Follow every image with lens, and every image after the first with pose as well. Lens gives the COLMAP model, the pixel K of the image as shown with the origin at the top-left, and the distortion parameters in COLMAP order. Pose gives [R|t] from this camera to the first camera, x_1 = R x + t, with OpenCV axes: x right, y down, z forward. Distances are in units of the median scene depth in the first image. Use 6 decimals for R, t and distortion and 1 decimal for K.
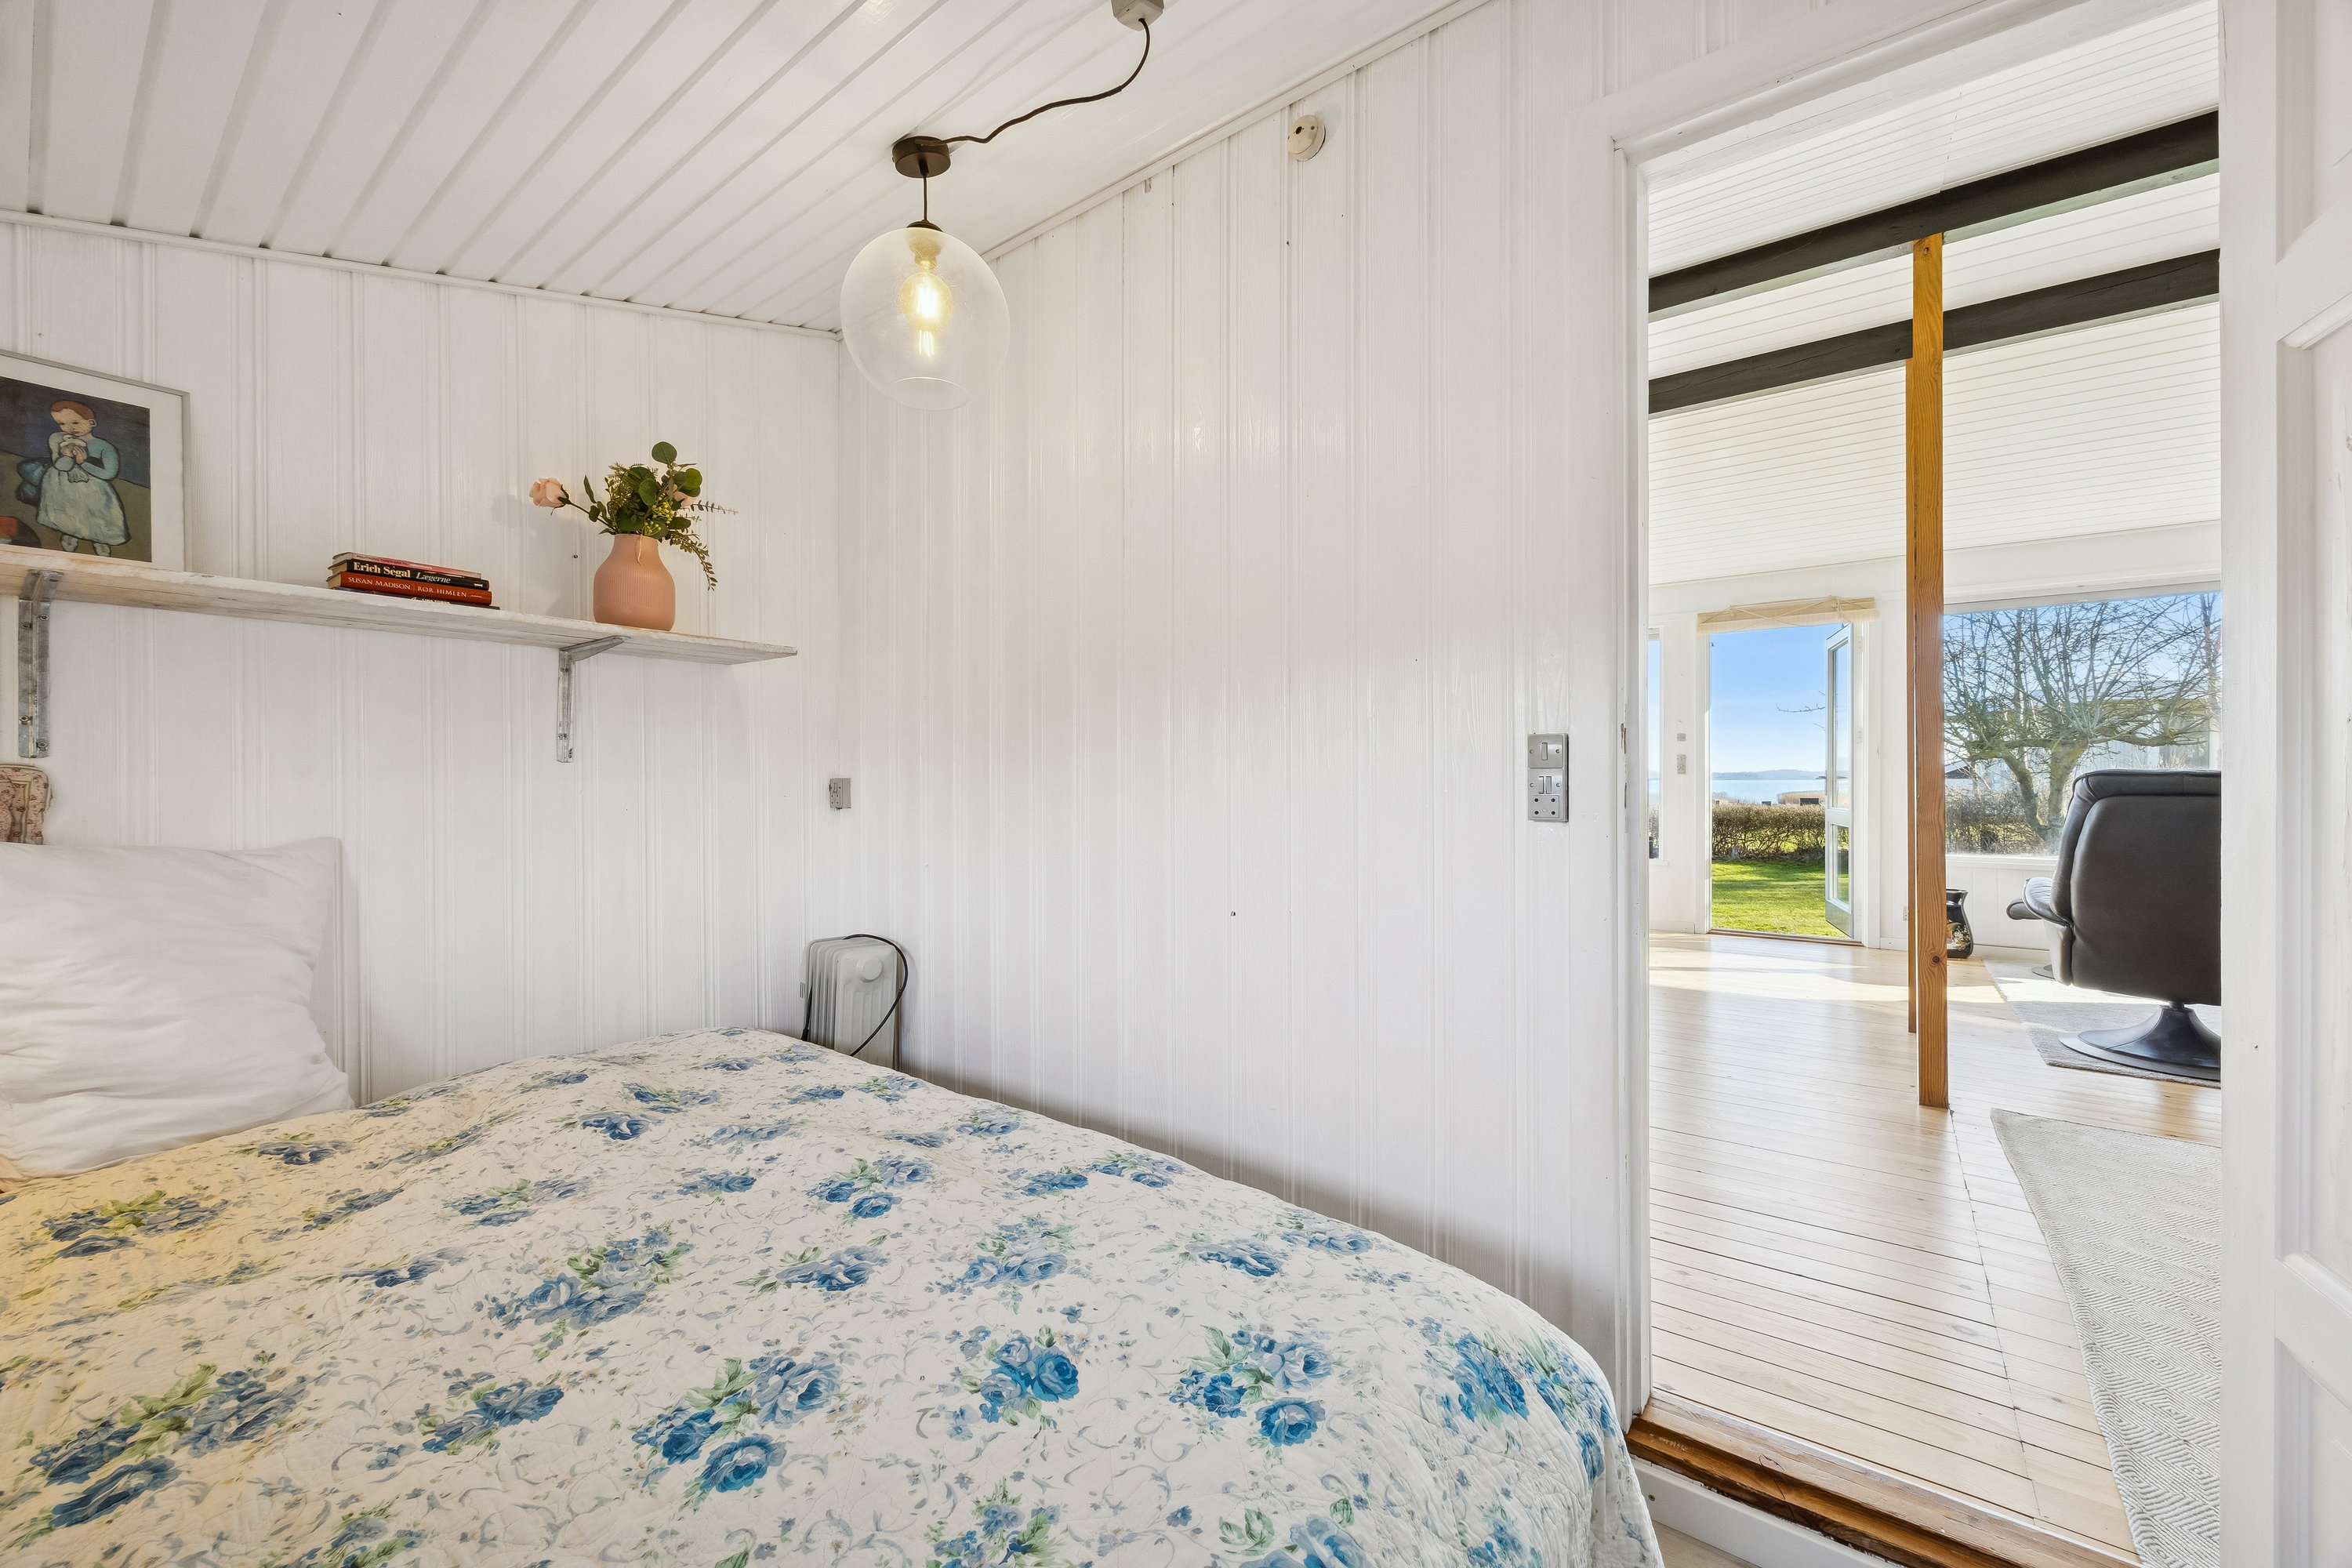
lens RADIAL K [[924.1, 0, 1168.6], [0, 924.1, 775.8], [0, 0, 1]] dist [0.003648, 0.000889]
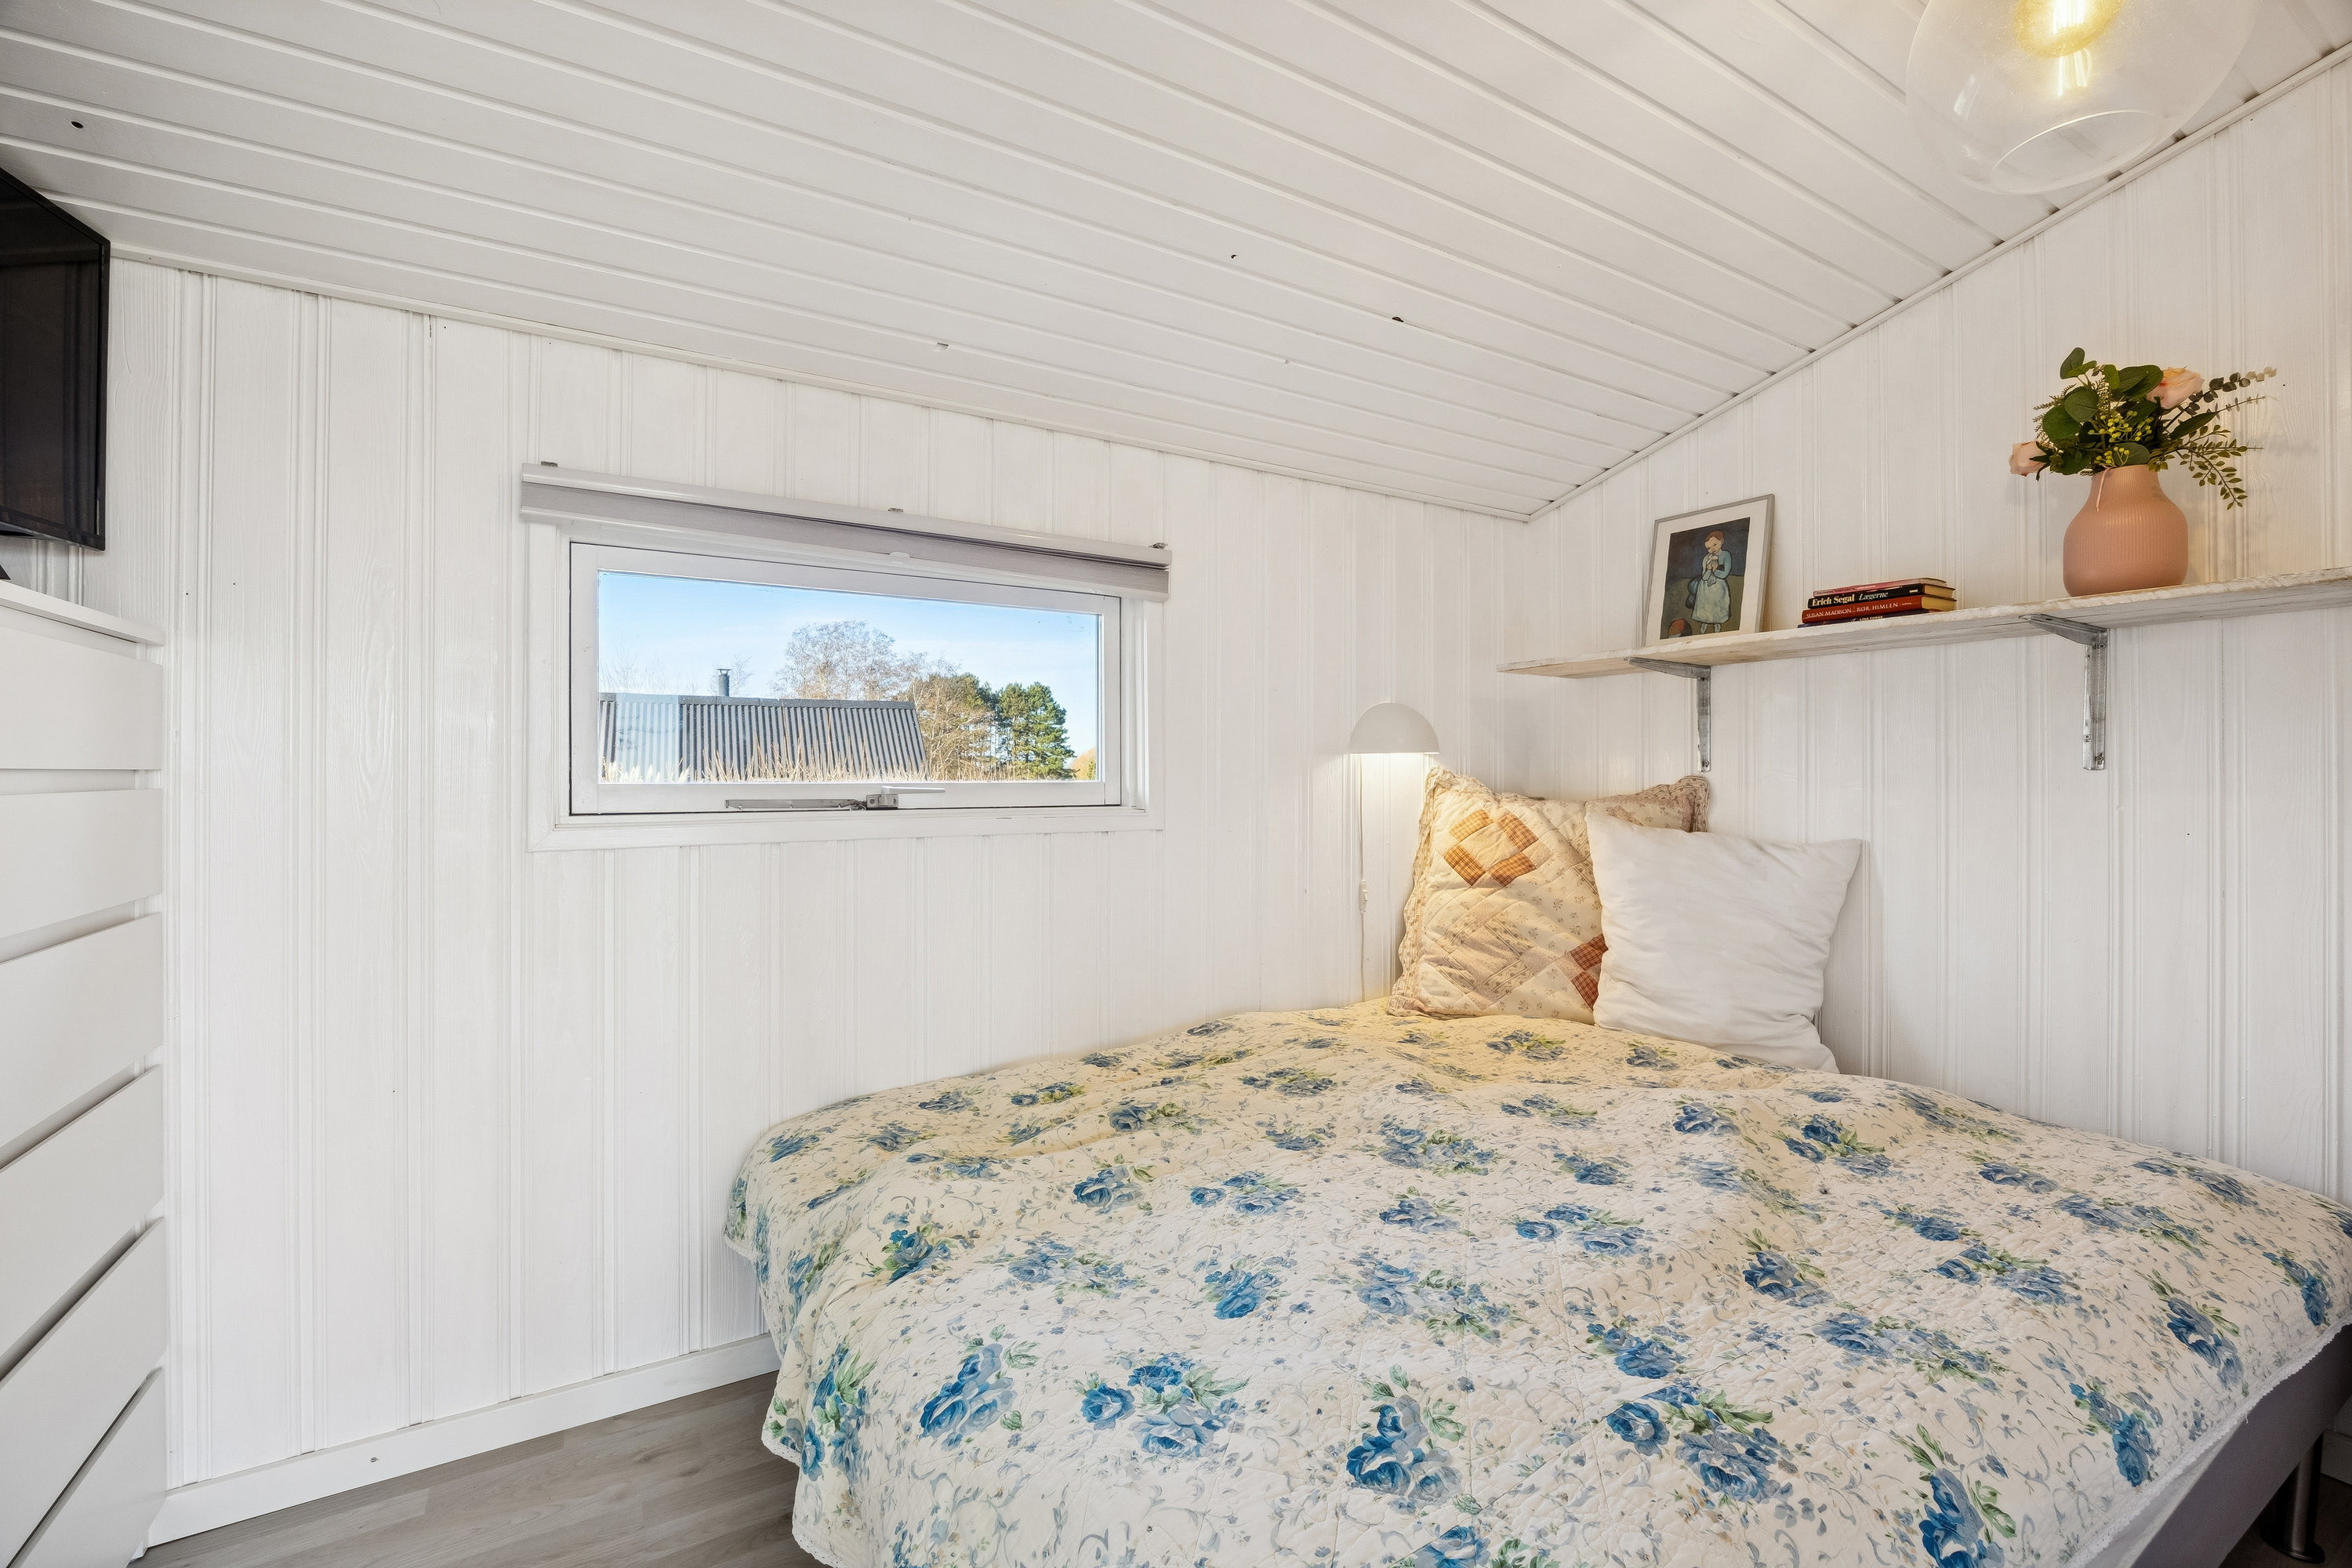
lens RADIAL K [[1020.5, 0, 1197.0], [0, 1020.5, 781.7], [0, 0, 1]] dist [-0.014806, 0.001553]
pose [[-0.358162, 0.006589, -0.933636, 0.745873], [-0.000246, 0.999974, 0.007151, -0.017317], [0.933659, 0.002791, -0.358152, 0.960643]]
